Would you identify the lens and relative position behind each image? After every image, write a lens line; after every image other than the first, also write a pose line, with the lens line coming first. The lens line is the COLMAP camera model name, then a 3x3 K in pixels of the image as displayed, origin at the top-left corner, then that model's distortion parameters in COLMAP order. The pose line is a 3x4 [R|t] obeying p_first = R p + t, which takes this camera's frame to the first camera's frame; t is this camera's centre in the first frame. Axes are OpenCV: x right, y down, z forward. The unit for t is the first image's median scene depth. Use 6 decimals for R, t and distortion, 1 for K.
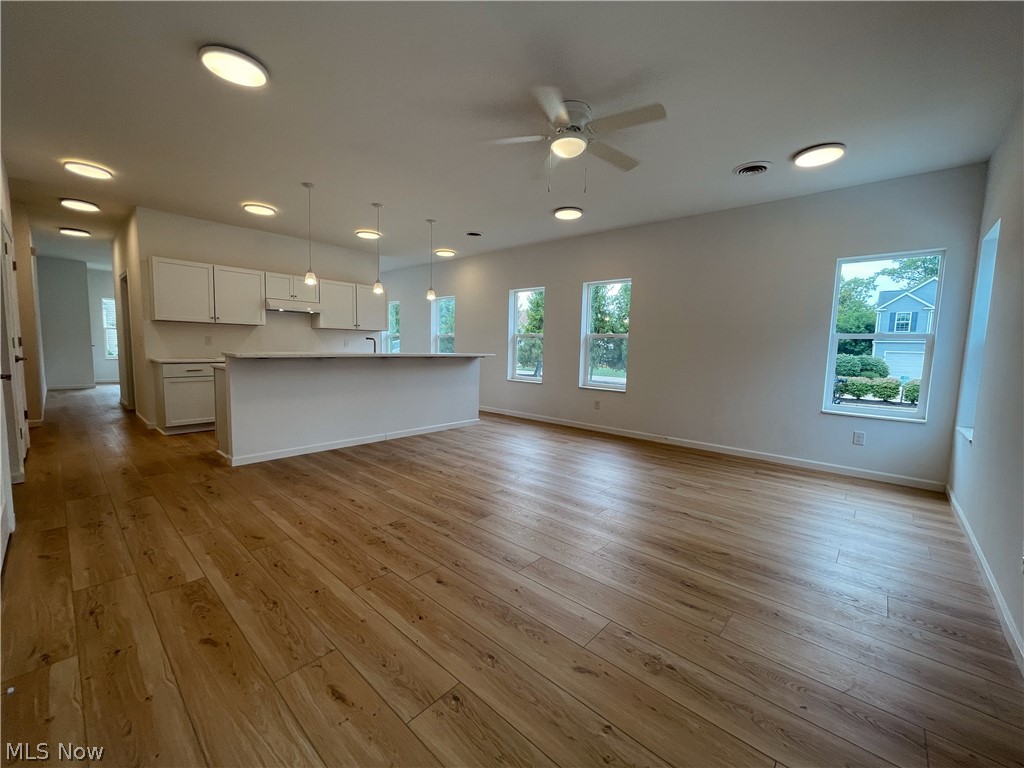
lens RADIAL K [[410.7, 0, 512.0], [0, 410.7, 384.0], [0, 0, 1]] dist [0.002446, 0.000355]
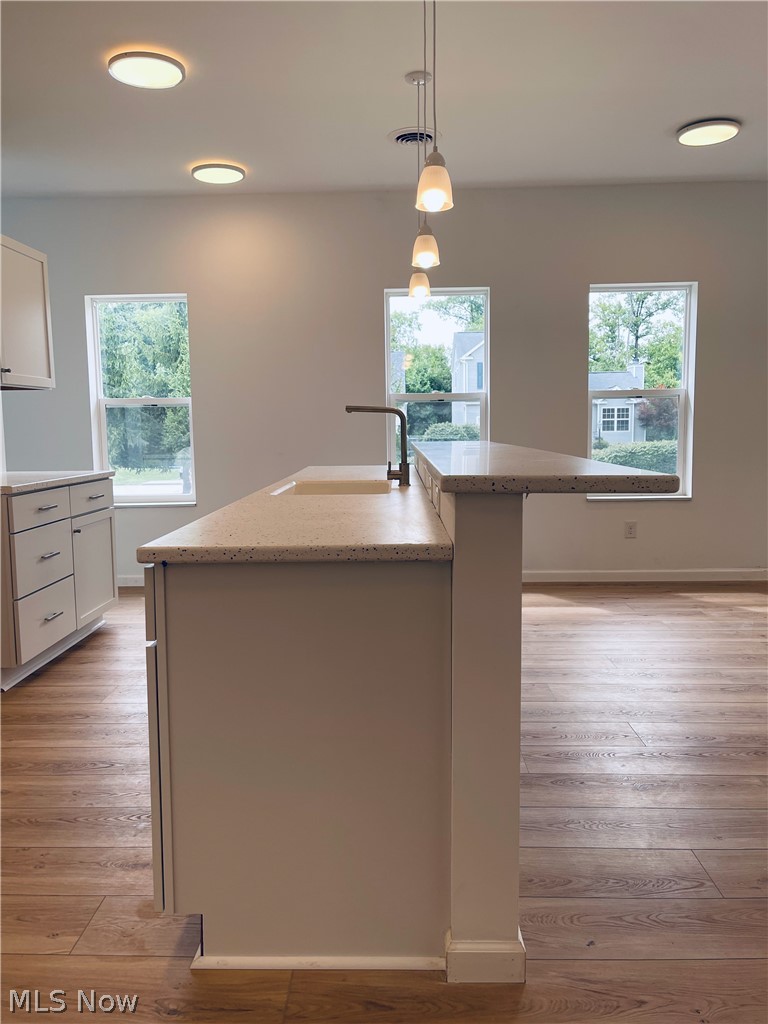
lens RADIAL K [[777.1, 0, 384.0], [0, 777.1, 512.0], [0, 0, 1]] dist [0.039201, -0.002312]
pose [[0.762423, -0.108633, 0.637895, -0.140077], [0.093160, 0.993965, 0.057925, -0.012369], [-0.640337, 0.015263, 0.767942, 0.098692]]
